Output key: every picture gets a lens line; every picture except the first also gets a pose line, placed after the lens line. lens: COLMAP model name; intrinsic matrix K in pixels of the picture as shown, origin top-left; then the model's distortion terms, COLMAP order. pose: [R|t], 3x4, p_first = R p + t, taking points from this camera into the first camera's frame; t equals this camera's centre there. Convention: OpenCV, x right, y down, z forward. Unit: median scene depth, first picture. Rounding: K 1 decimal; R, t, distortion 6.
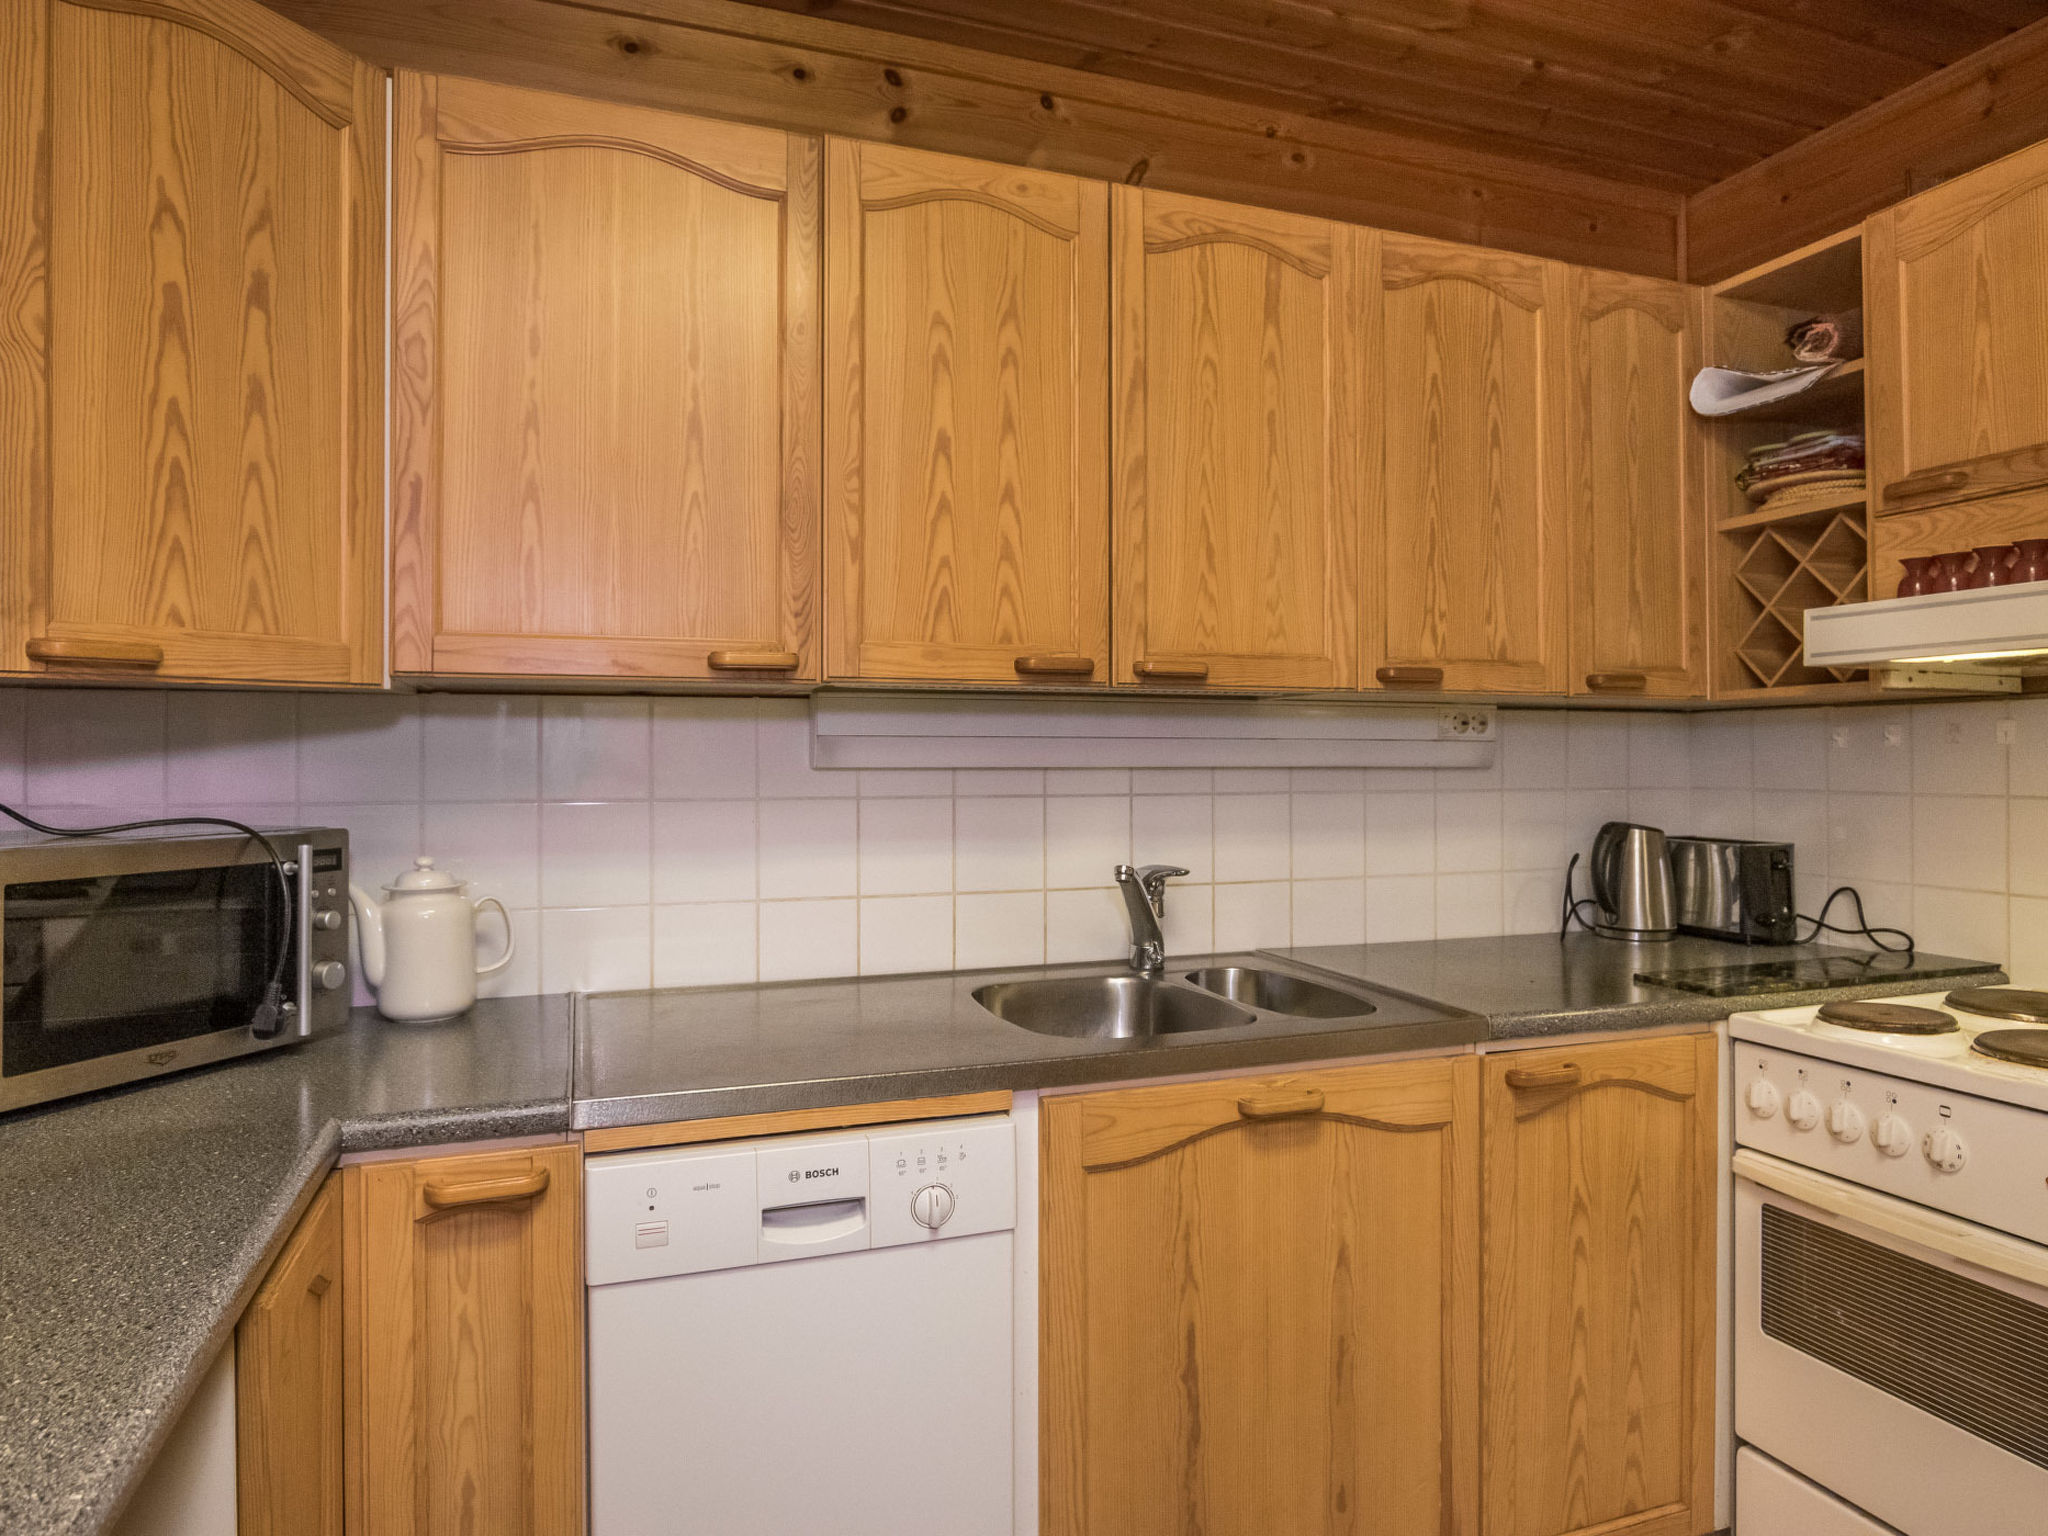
lens RADIAL K [[1256.7, 0, 1027.8], [0, 1256.7, 752.8], [0, 0, 1]] dist [-0.020937, 0.002580]
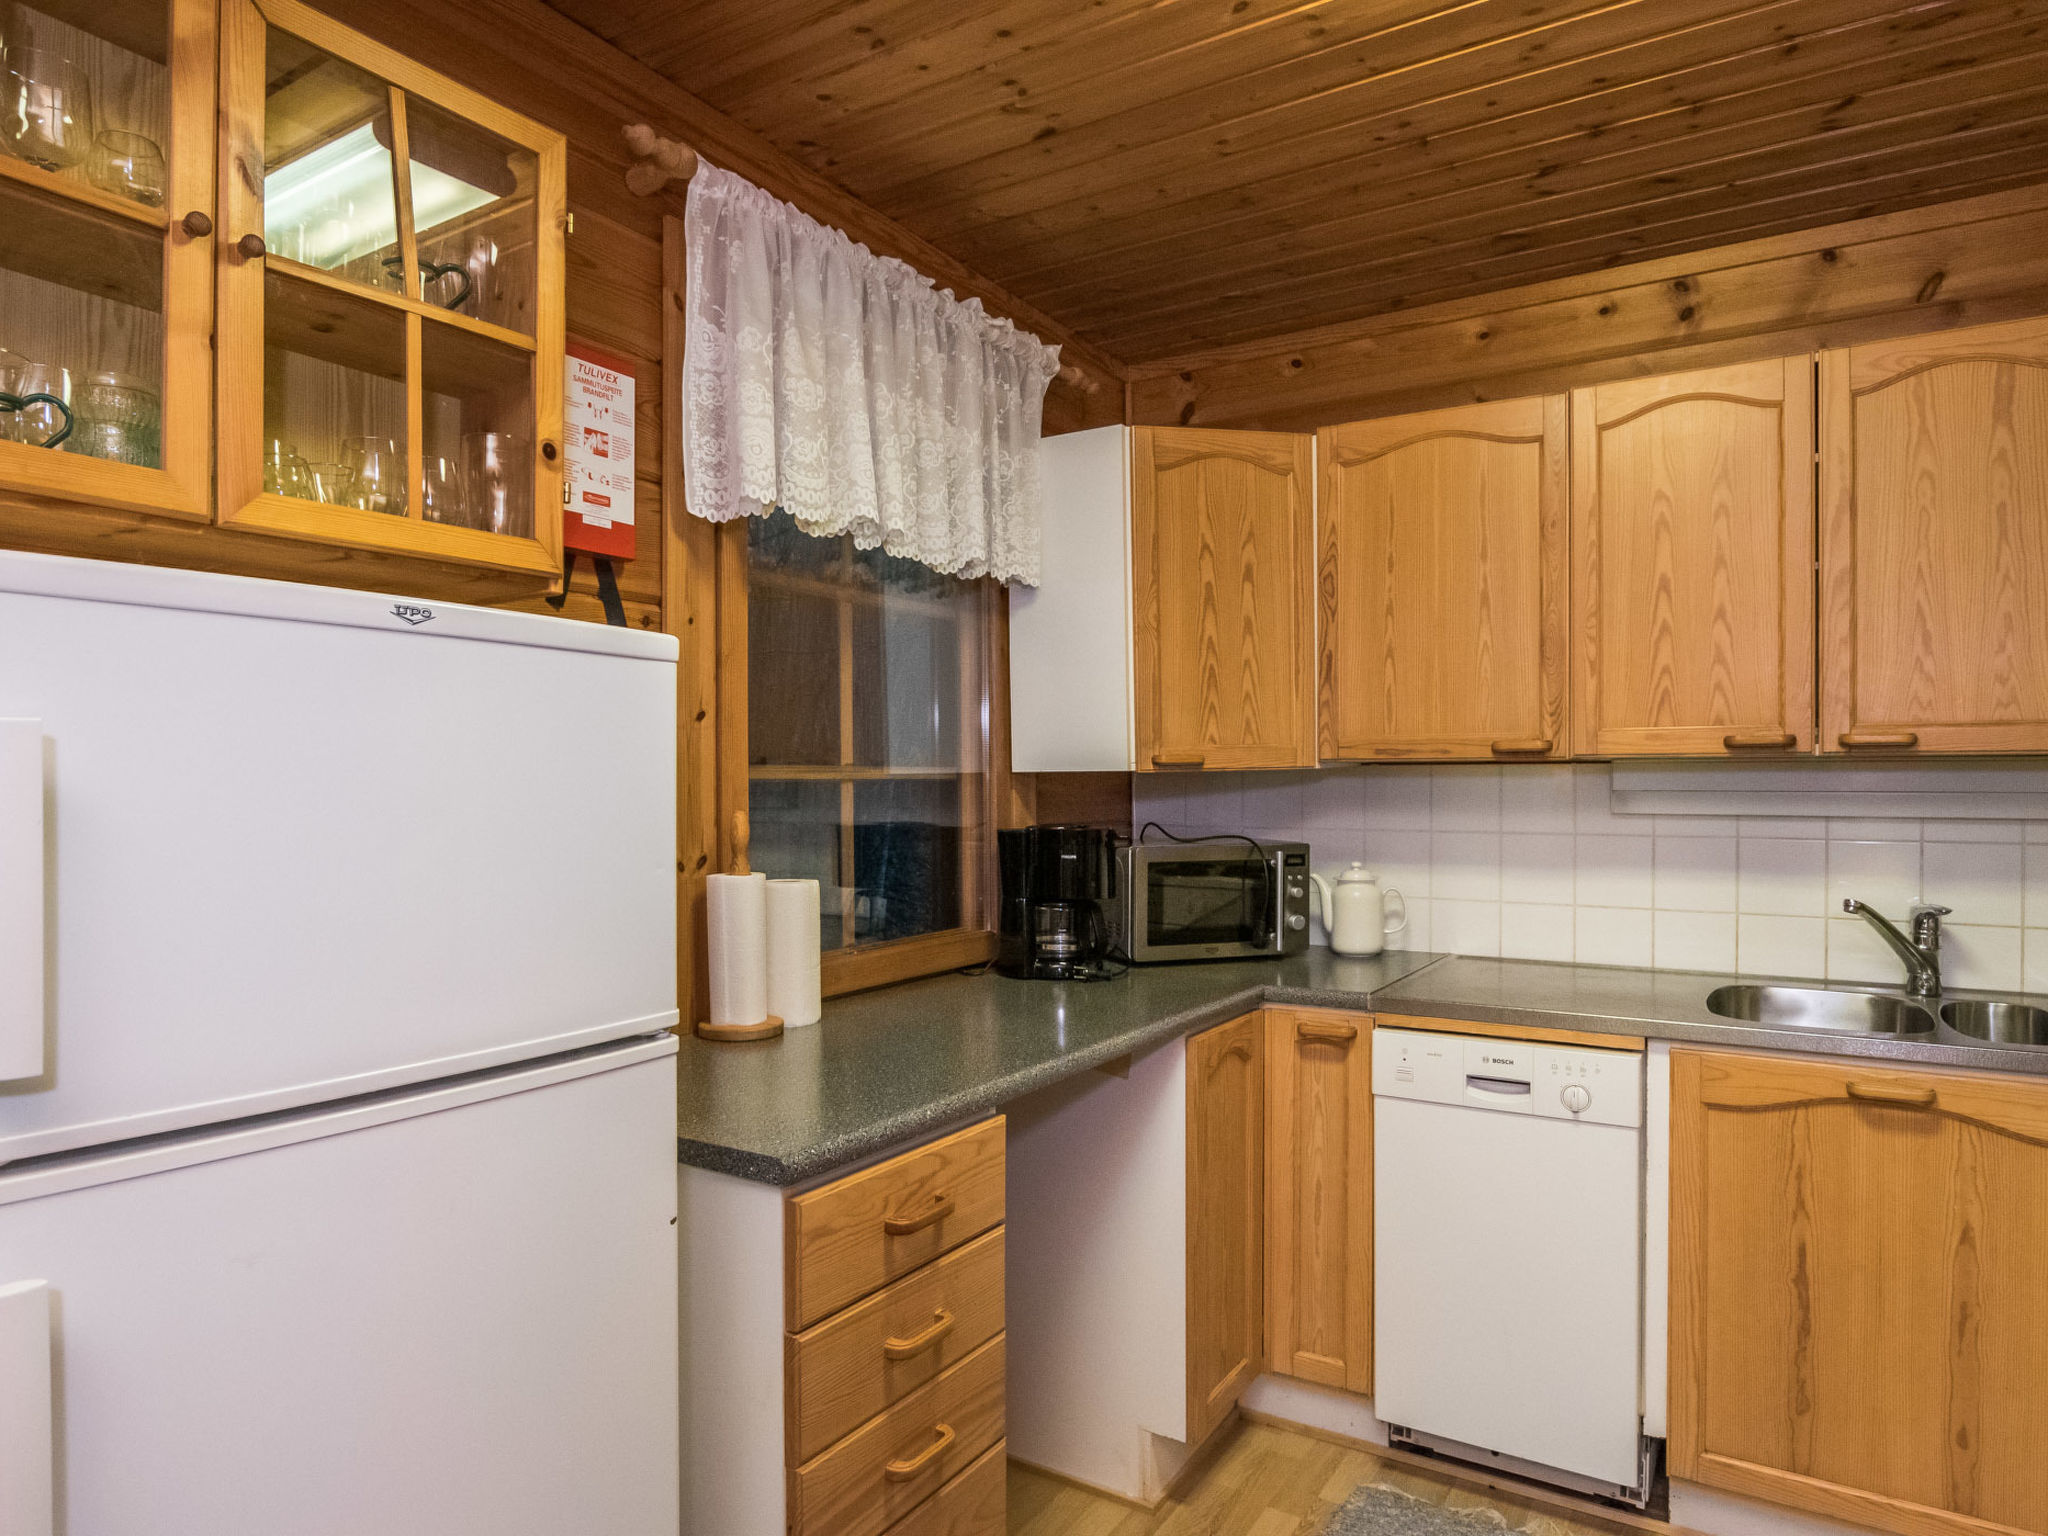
lens RADIAL K [[1244.5, 0, 1027.0], [0, 1244.5, 779.8], [0, 0, 1]] dist [-0.025869, 0.001479]
pose [[0.607514, 0.000842, -0.794308, 0.633466], [0.003960, 0.999984, 0.004089, -0.040919], [0.794299, -0.005629, 0.607501, -0.419412]]
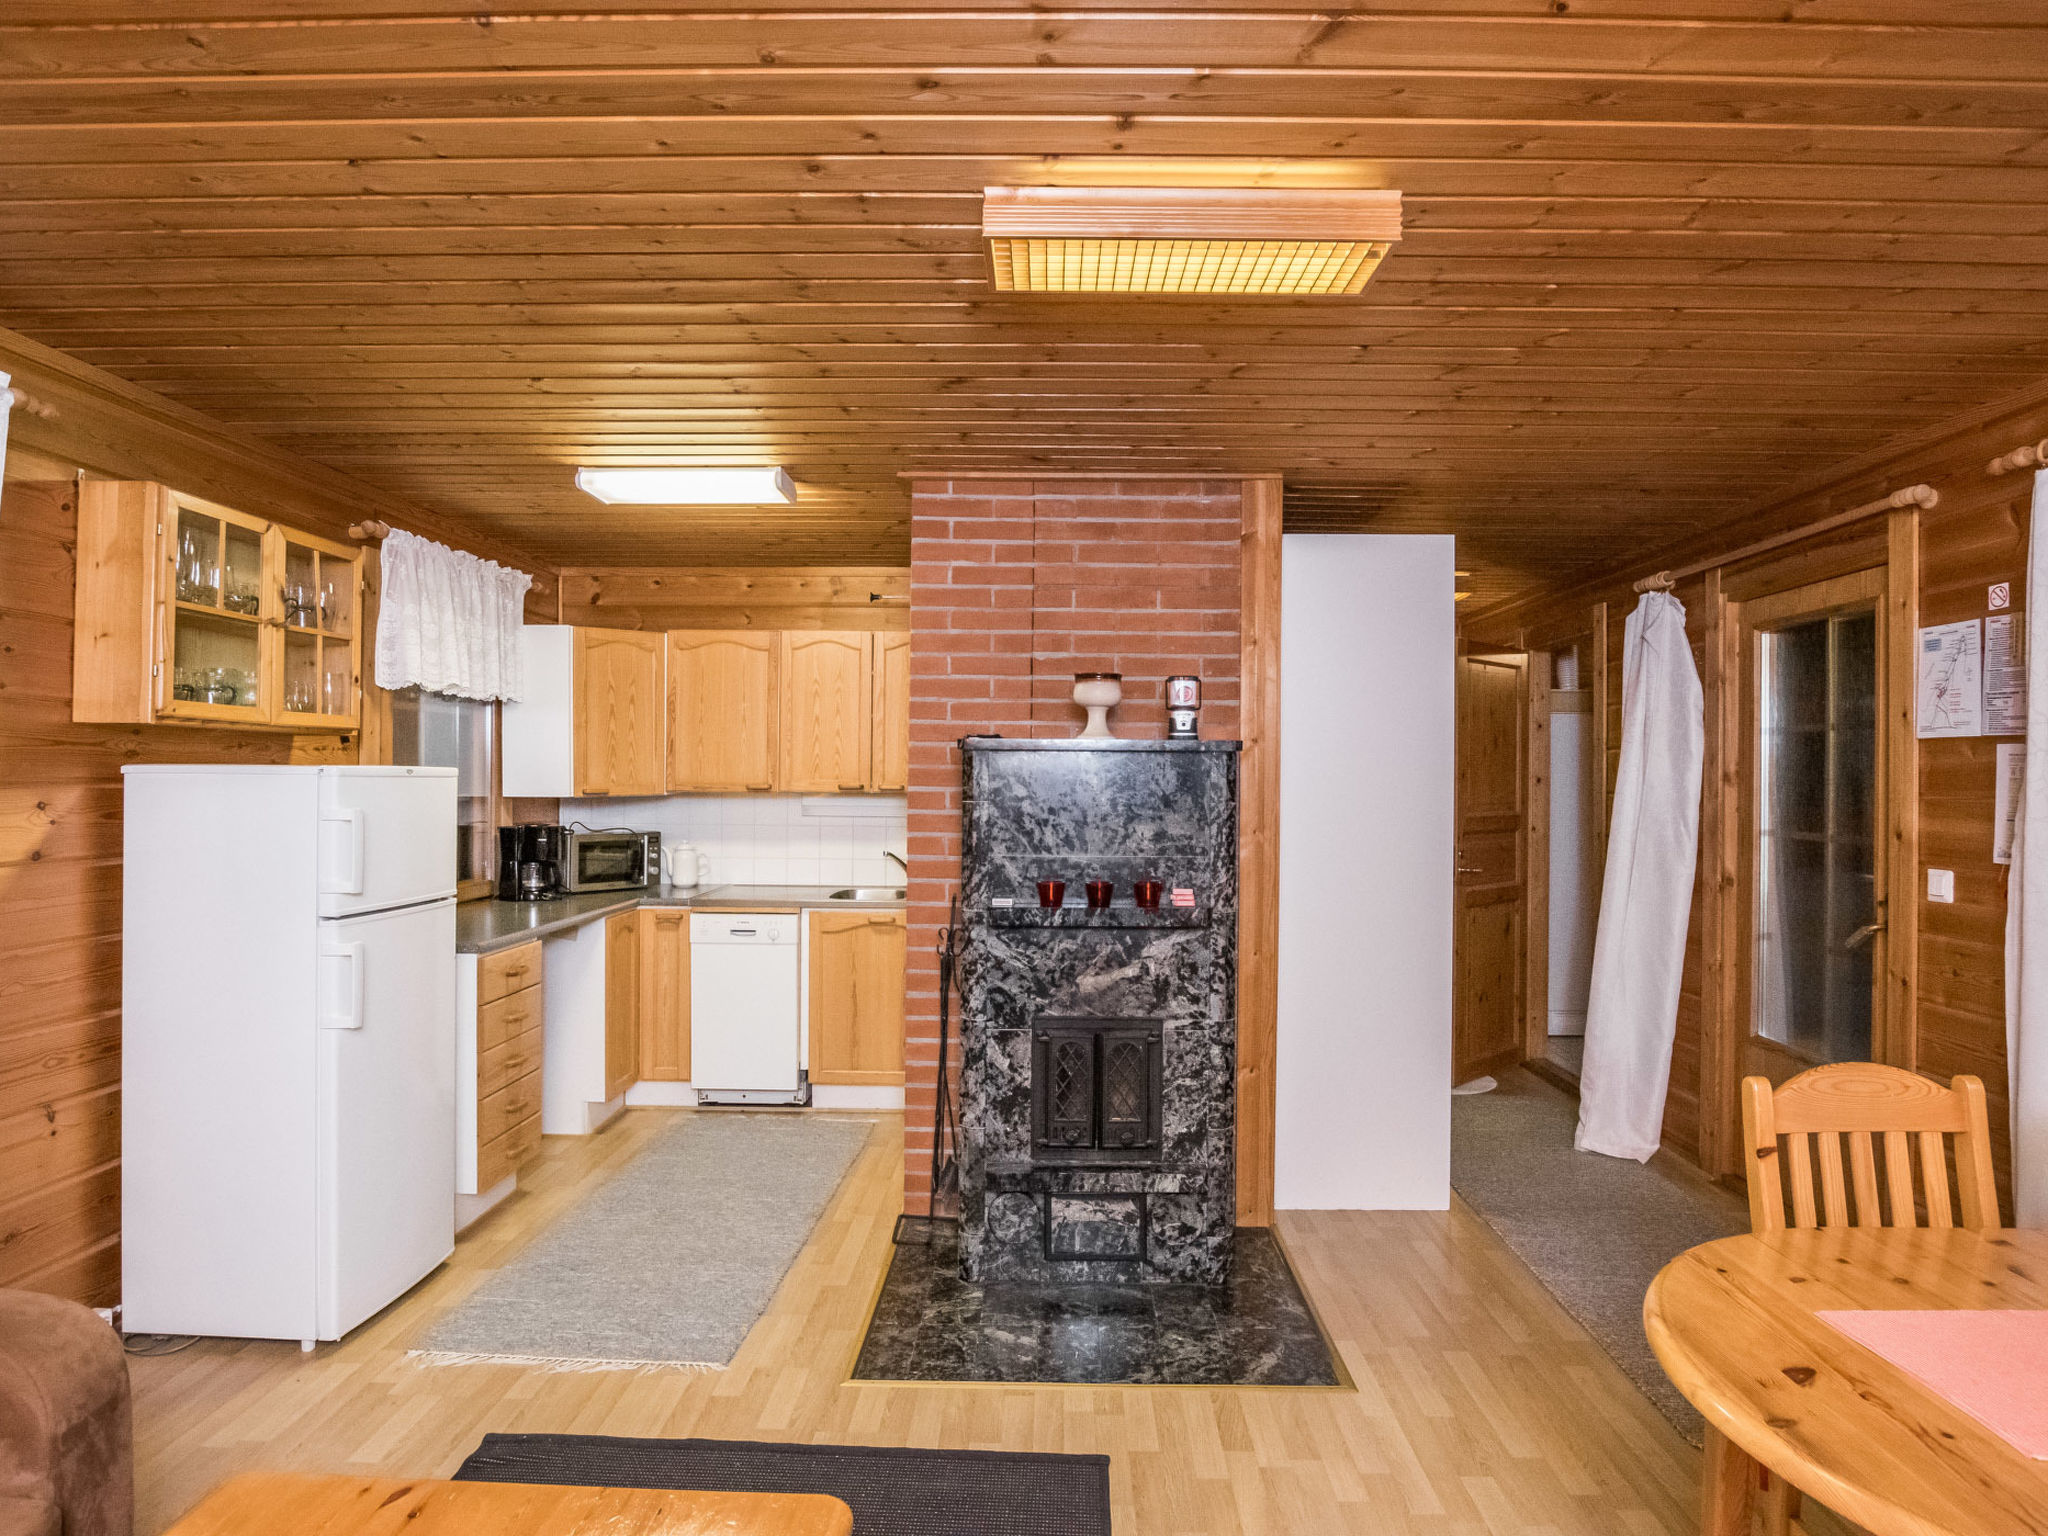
lens RADIAL K [[1127.8, 0, 1029.4], [0, 1127.8, 771.4], [0, 0, 1]] dist [-0.035896, 0.000526]
pose [[0.931854, 0.008143, -0.362742, 1.628649], [-0.007714, 0.999967, 0.002631, -0.131026], [0.362752, 0.000346, 0.931886, -1.649793]]
